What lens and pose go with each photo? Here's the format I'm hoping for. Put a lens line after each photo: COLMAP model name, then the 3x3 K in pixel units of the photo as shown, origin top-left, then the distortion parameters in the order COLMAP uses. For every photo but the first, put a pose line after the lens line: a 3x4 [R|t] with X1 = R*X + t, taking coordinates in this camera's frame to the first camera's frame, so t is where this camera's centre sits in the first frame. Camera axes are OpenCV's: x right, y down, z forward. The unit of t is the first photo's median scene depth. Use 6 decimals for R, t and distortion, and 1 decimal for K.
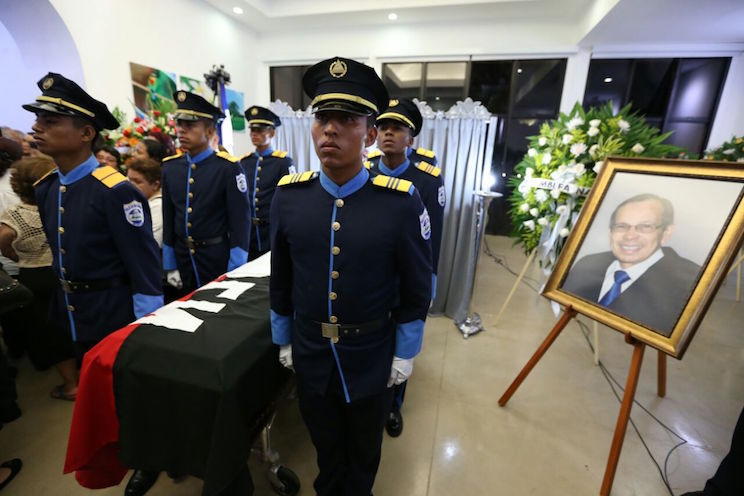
lens RADIAL K [[335.2, 0, 385.1], [0, 335.2, 246.3], [0, 0, 1]] dist [-0.002962, -0.000344]
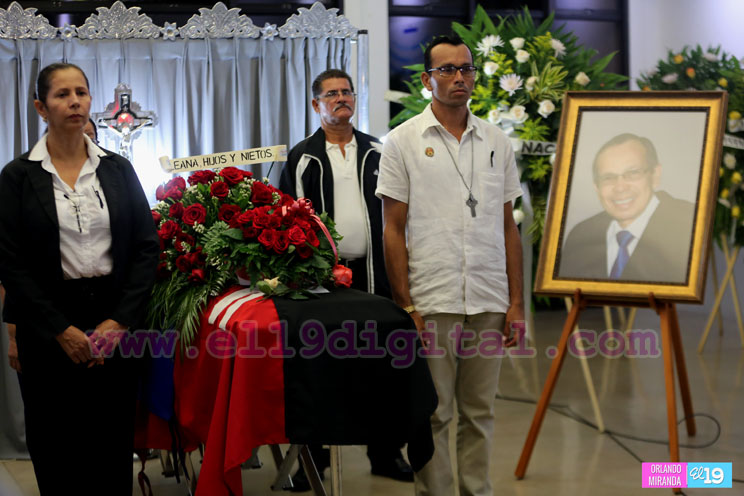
lens RADIAL K [[1543.9, 0, 372.0], [0, 1543.9, 248.0], [0, 0, 1]] dist [-0.049864, -2.263408]
pose [[0.819973, -0.098753, 0.563819, -1.316351], [0.202137, 0.971499, -0.123813, 0.320837], [-0.535523, 0.215492, 0.816565, -1.175572]]
